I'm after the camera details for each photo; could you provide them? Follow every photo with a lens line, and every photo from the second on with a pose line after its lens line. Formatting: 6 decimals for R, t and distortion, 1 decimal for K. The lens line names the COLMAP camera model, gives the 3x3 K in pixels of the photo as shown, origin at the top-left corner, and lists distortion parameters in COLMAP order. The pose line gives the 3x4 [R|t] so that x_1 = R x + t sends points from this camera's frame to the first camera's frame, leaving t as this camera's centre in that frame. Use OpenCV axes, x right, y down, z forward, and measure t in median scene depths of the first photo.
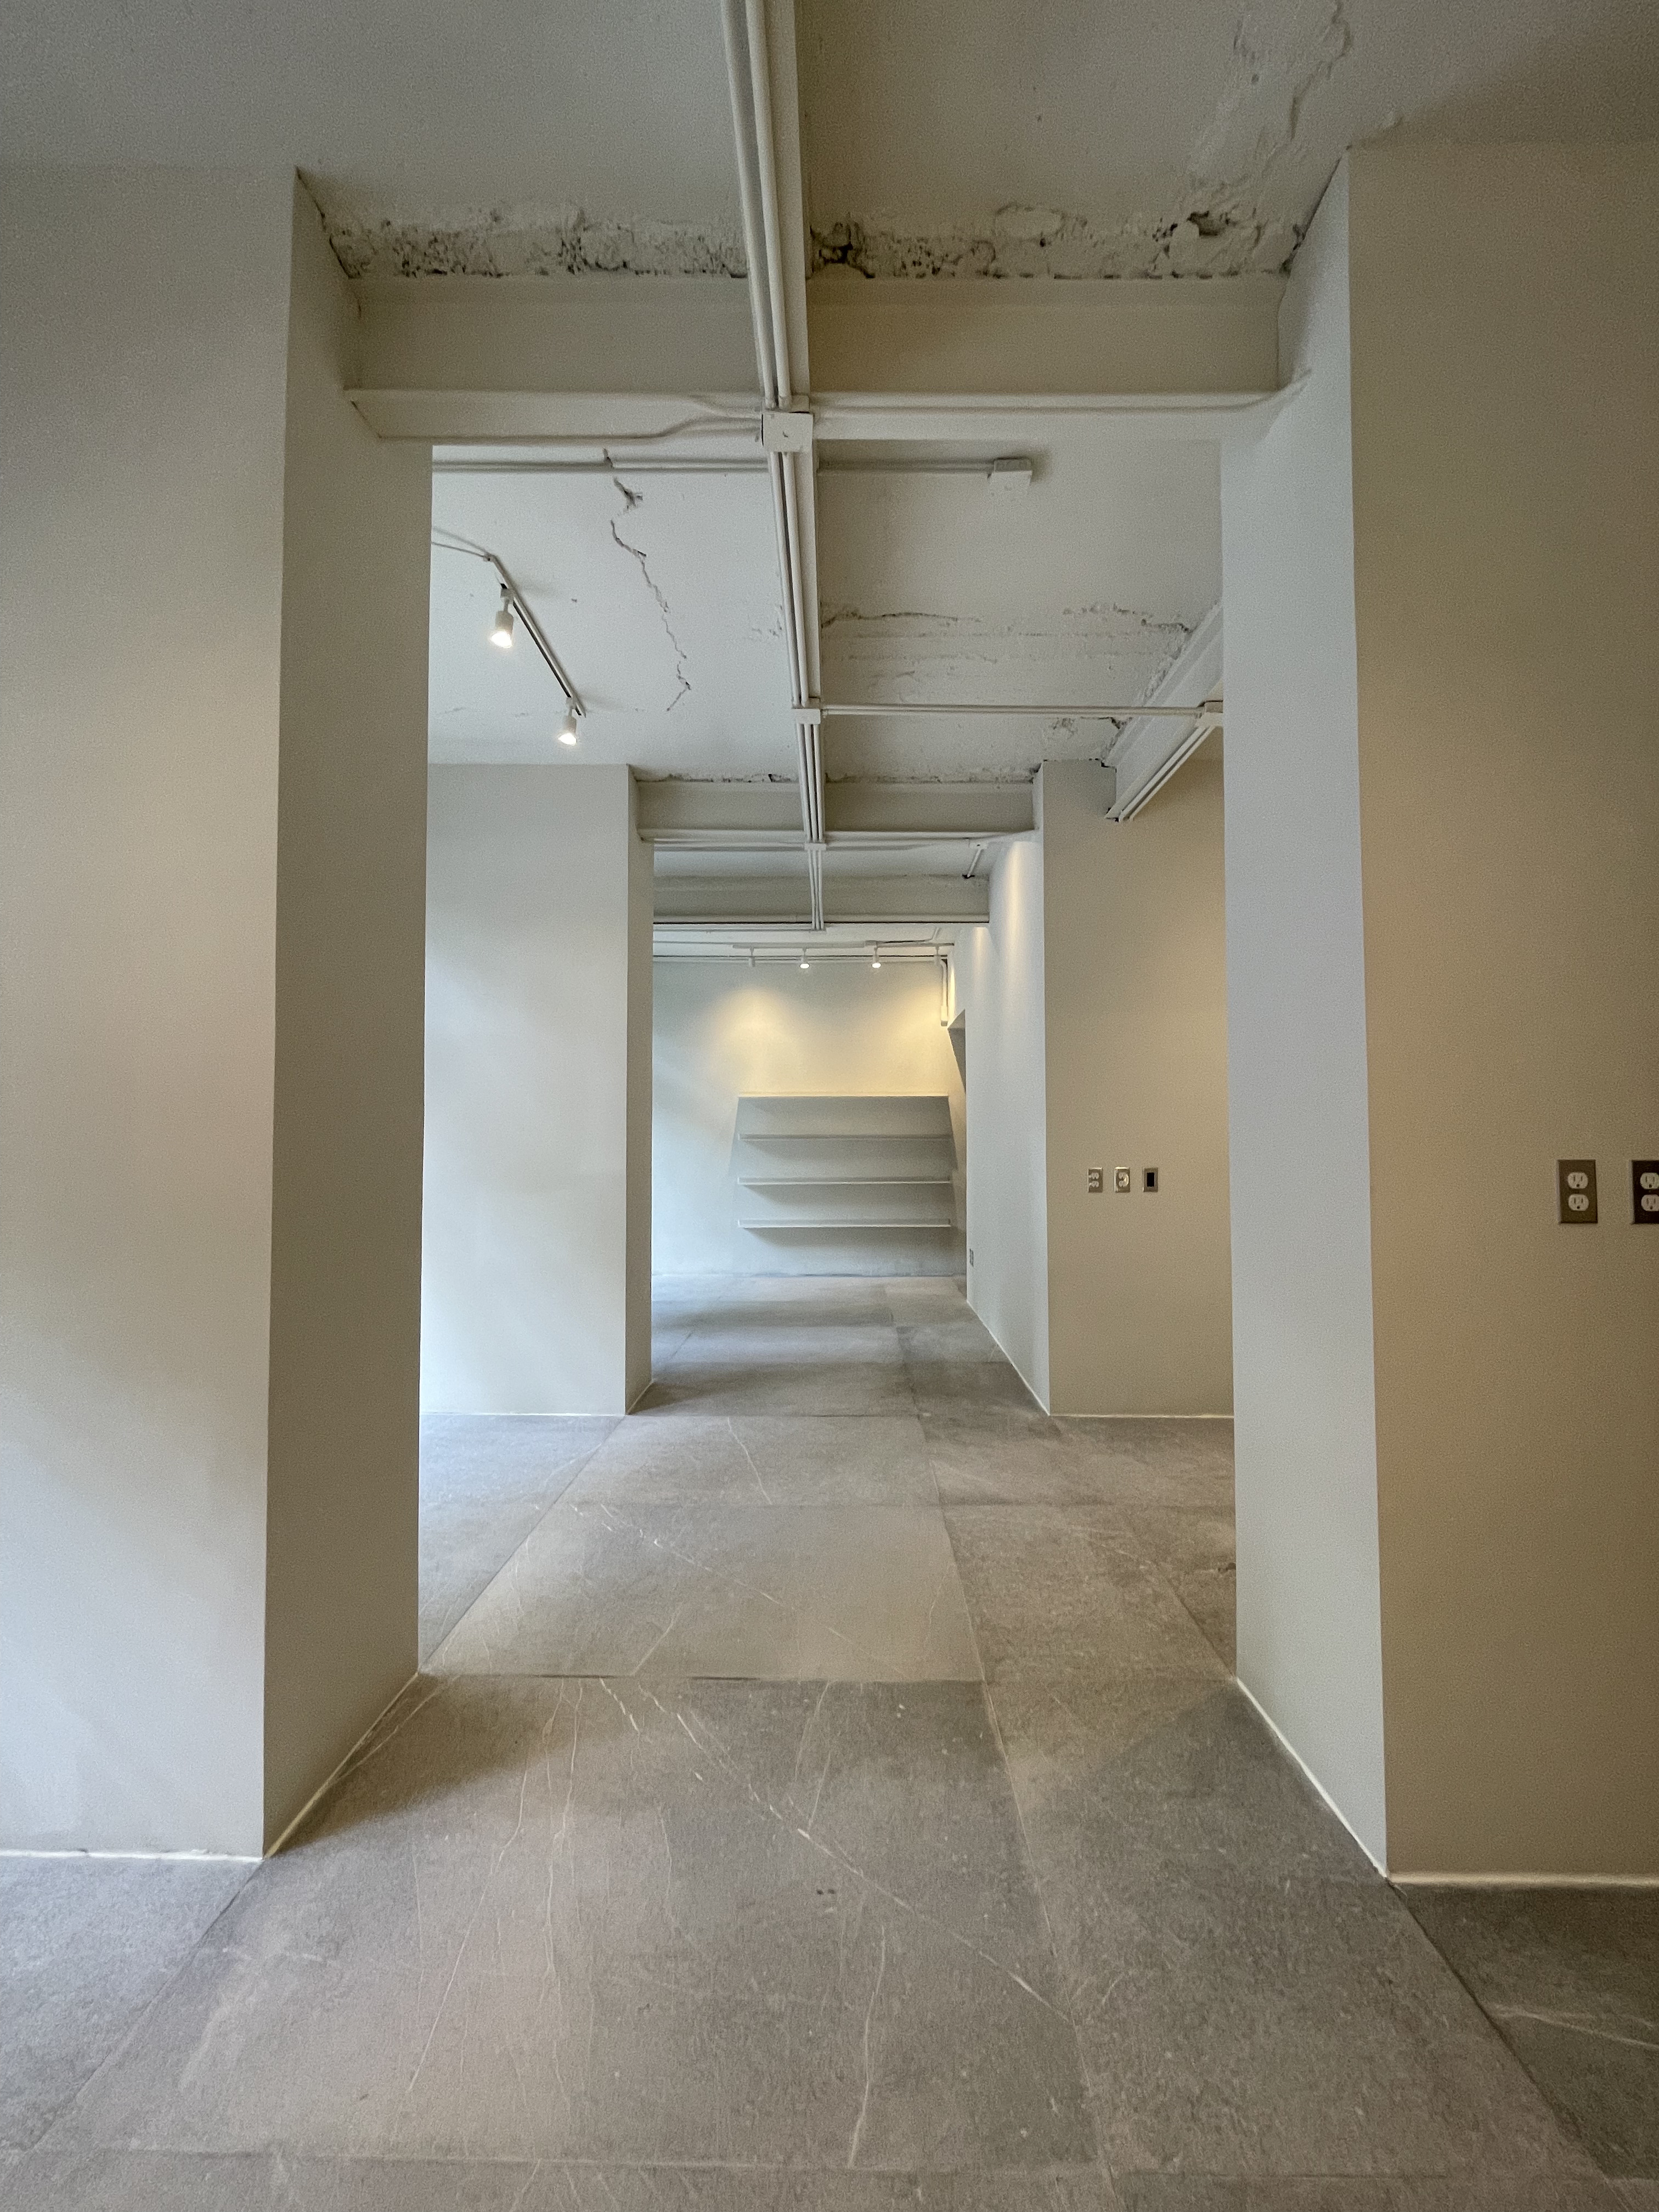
lens RADIAL K [[909.7, 0, 831.1], [0, 909.7, 1101.0], [0, 0, 1]] dist [-0.015969, -0.000240]
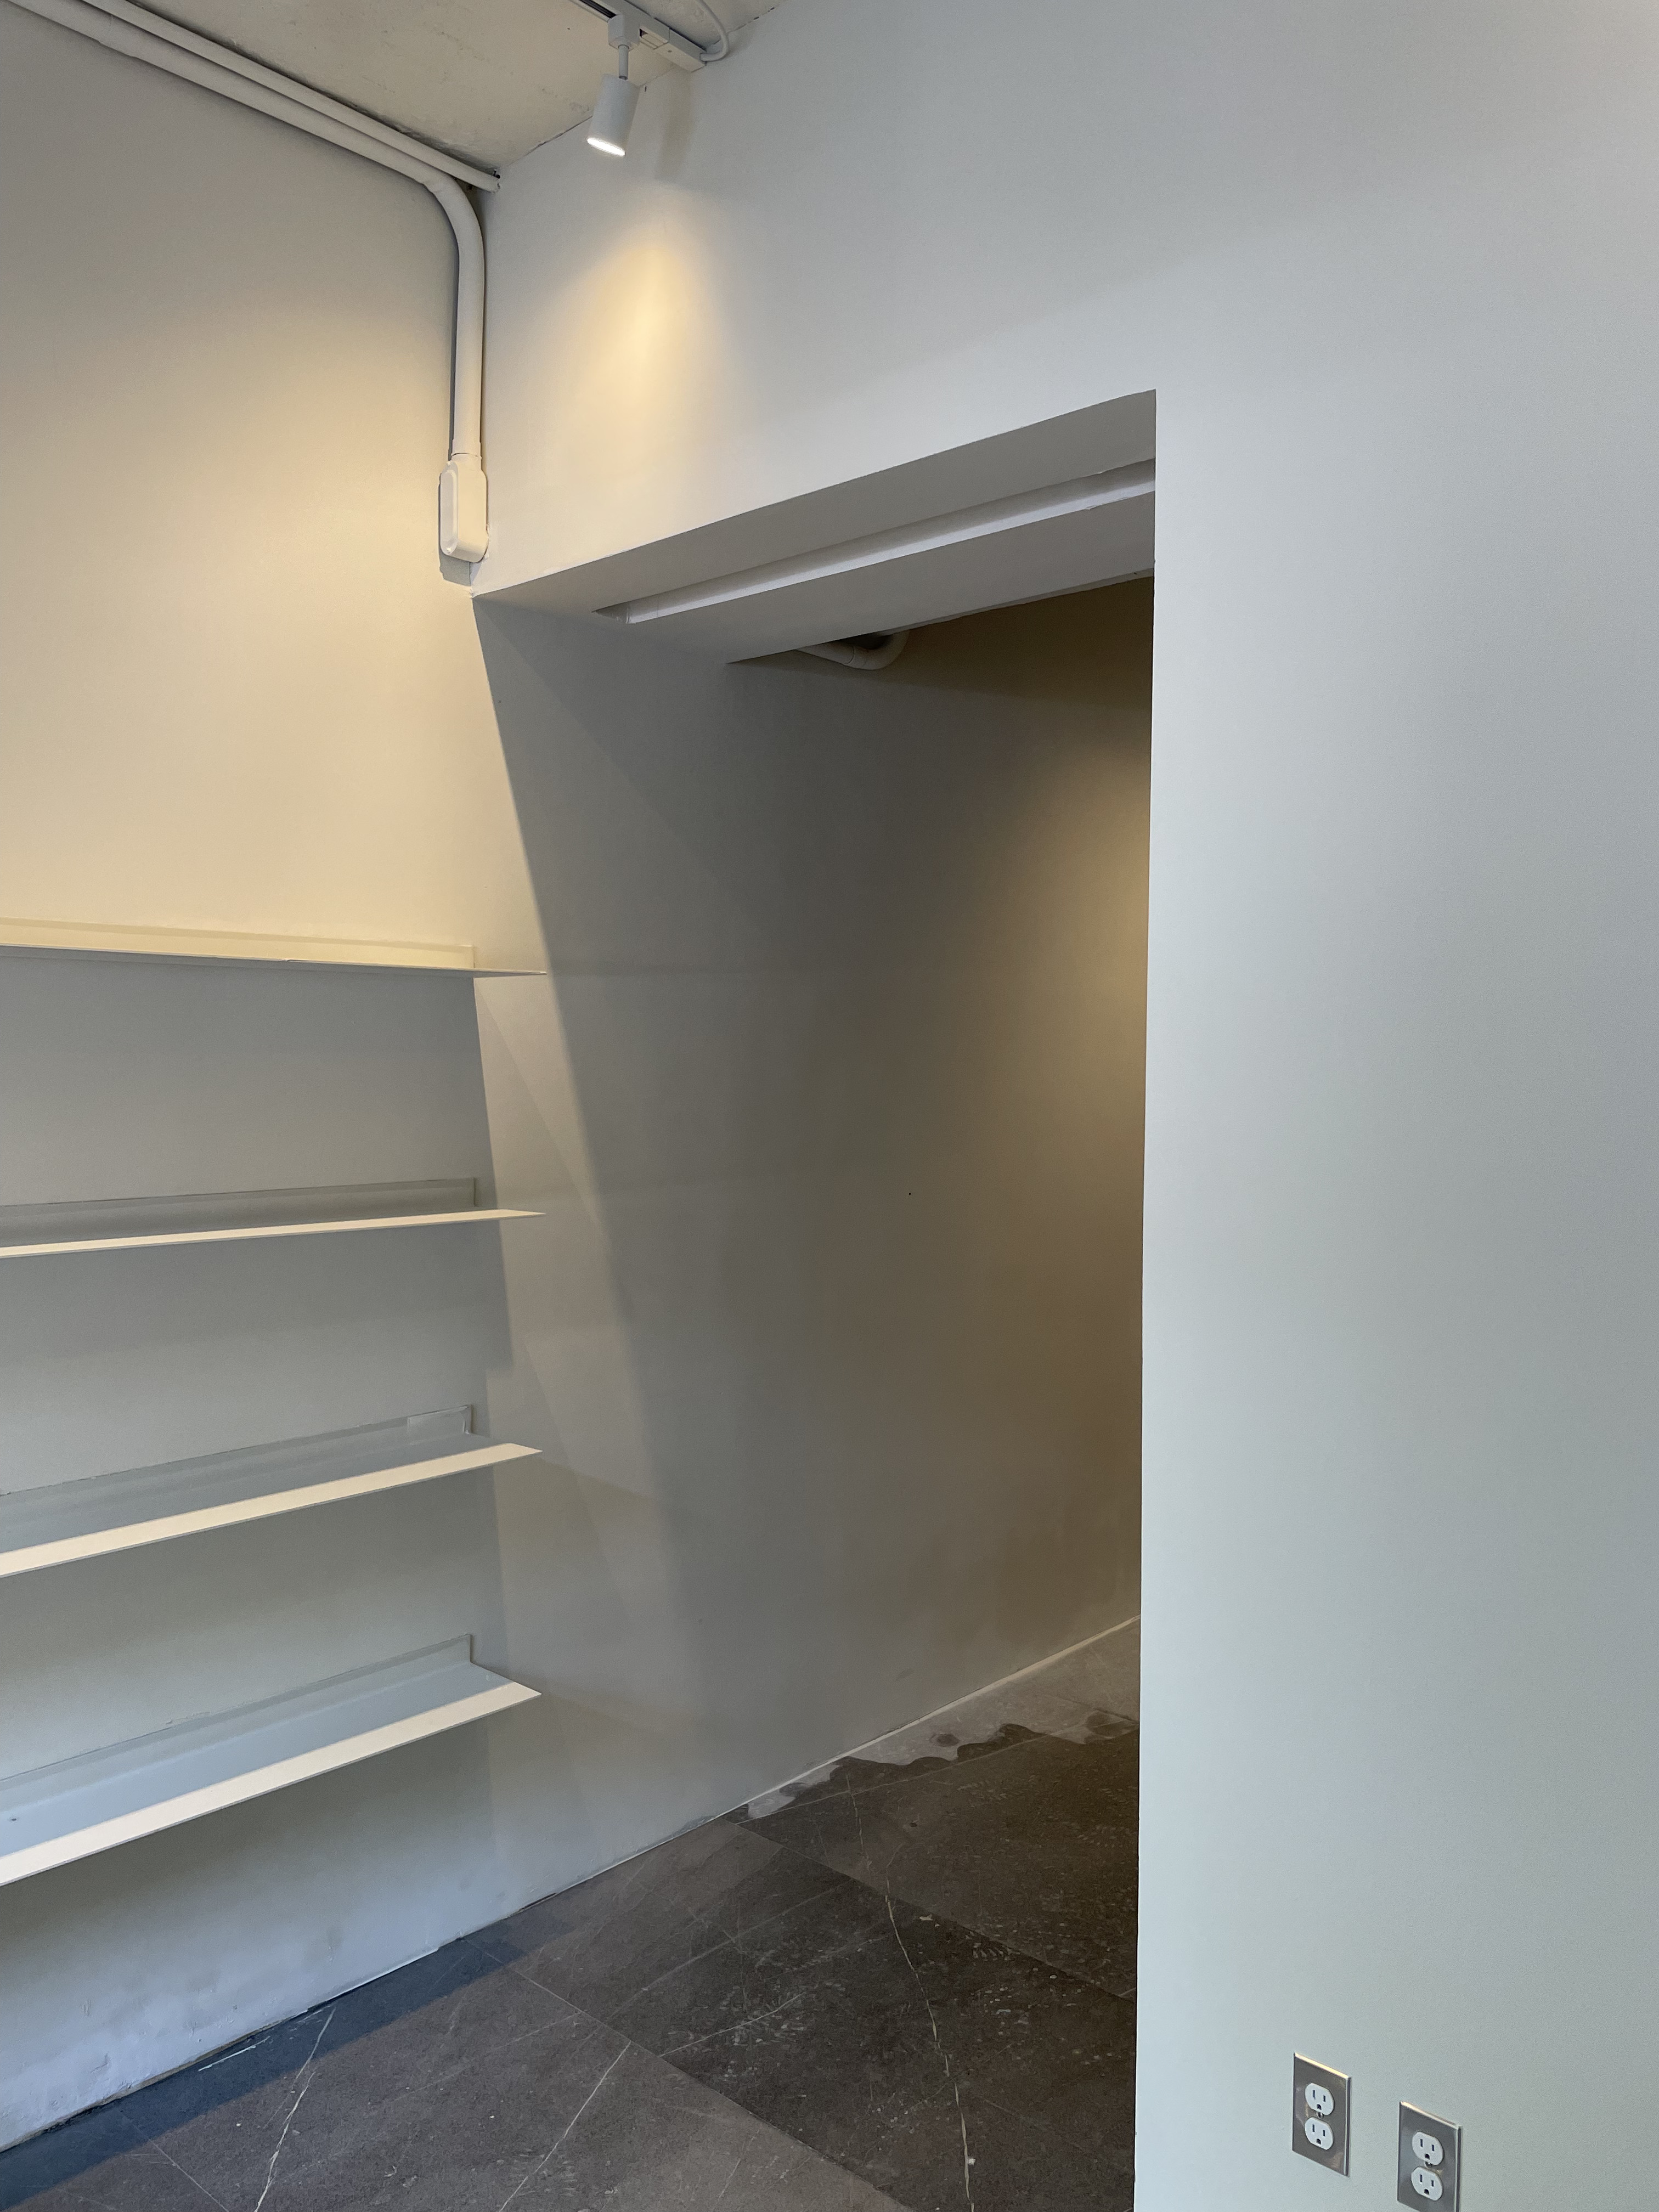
lens RADIAL K [[1695.3, 0, 827.8], [0, 1695.3, 1097.5], [0, 0, 1]] dist [0.025039, -0.006461]
pose [[0.668178, -0.014134, 0.743868, -0.078122], [-0.038774, 0.997799, 0.053787, -0.001698], [-0.742991, -0.064782, 0.666159, 0.729075]]
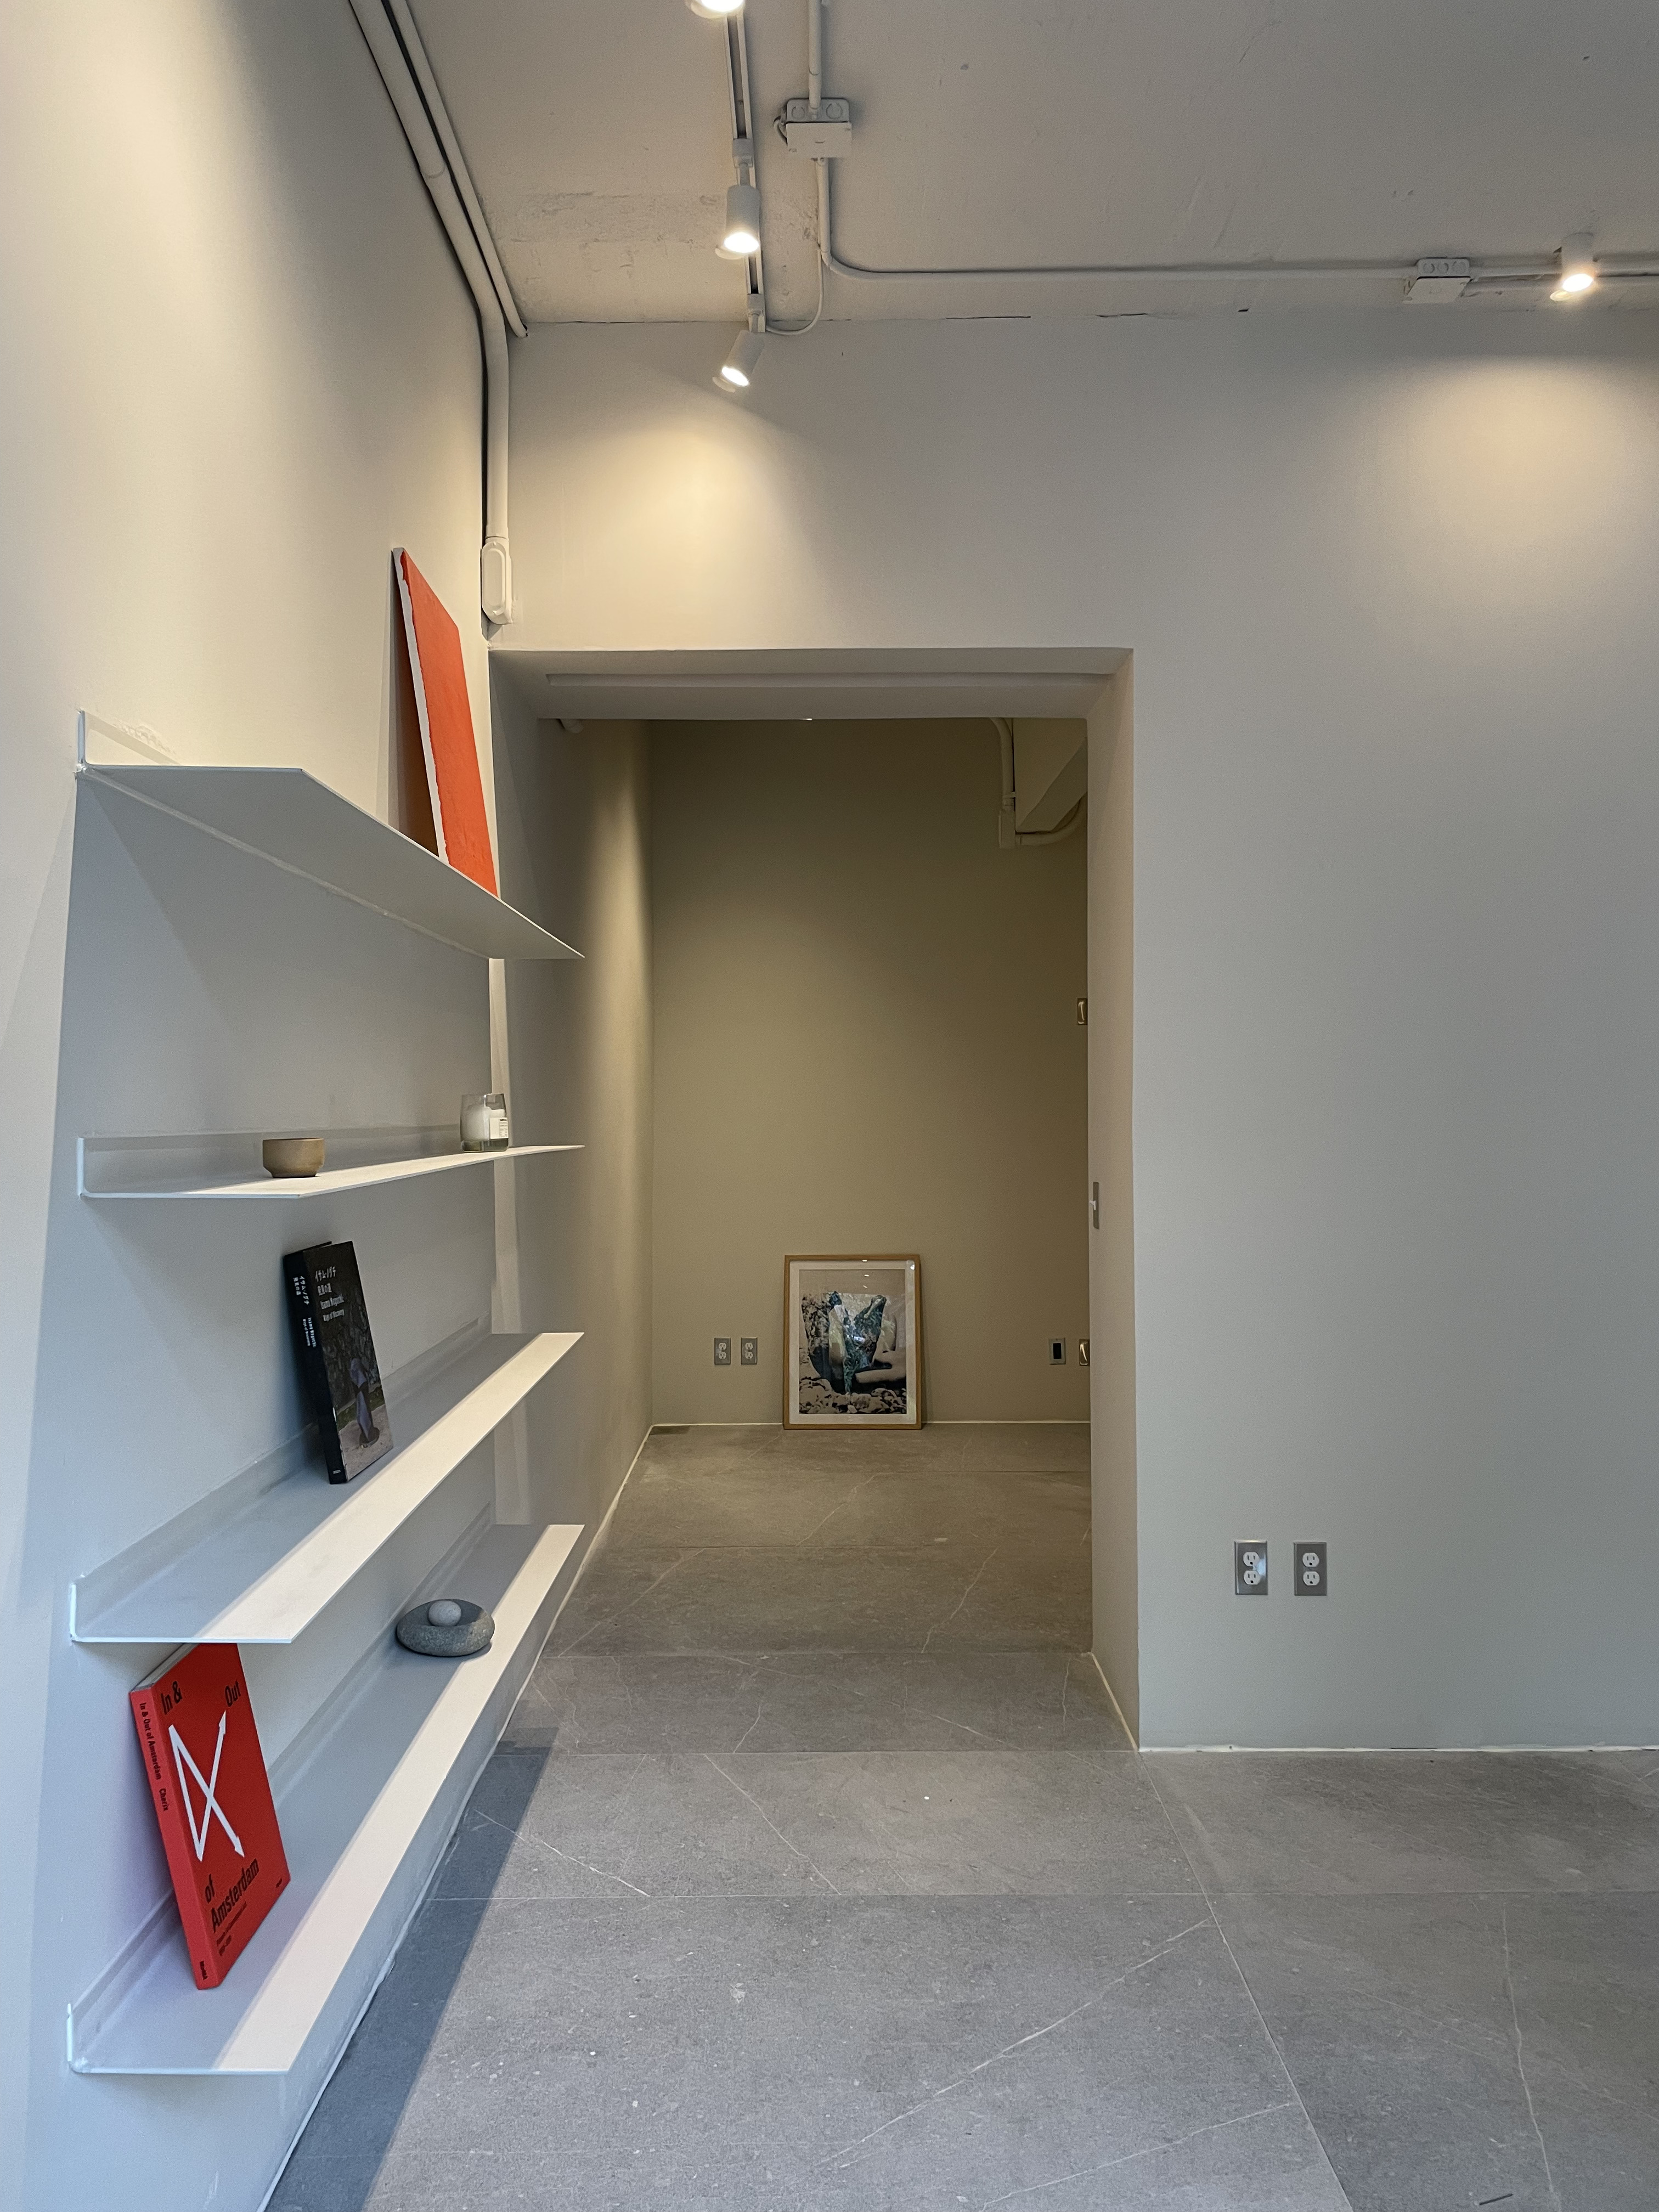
lens RADIAL K [[1664.1, 0, 840.4], [0, 1664.1, 1094.5], [0, 0, 1]] dist [0.073918, -0.094943]
pose [[-0.021987, 0.007632, 0.999729, -0.285552], [-0.044769, 0.998960, -0.008611, 0.028613], [-0.998755, -0.044947, -0.021623, 0.934117]]
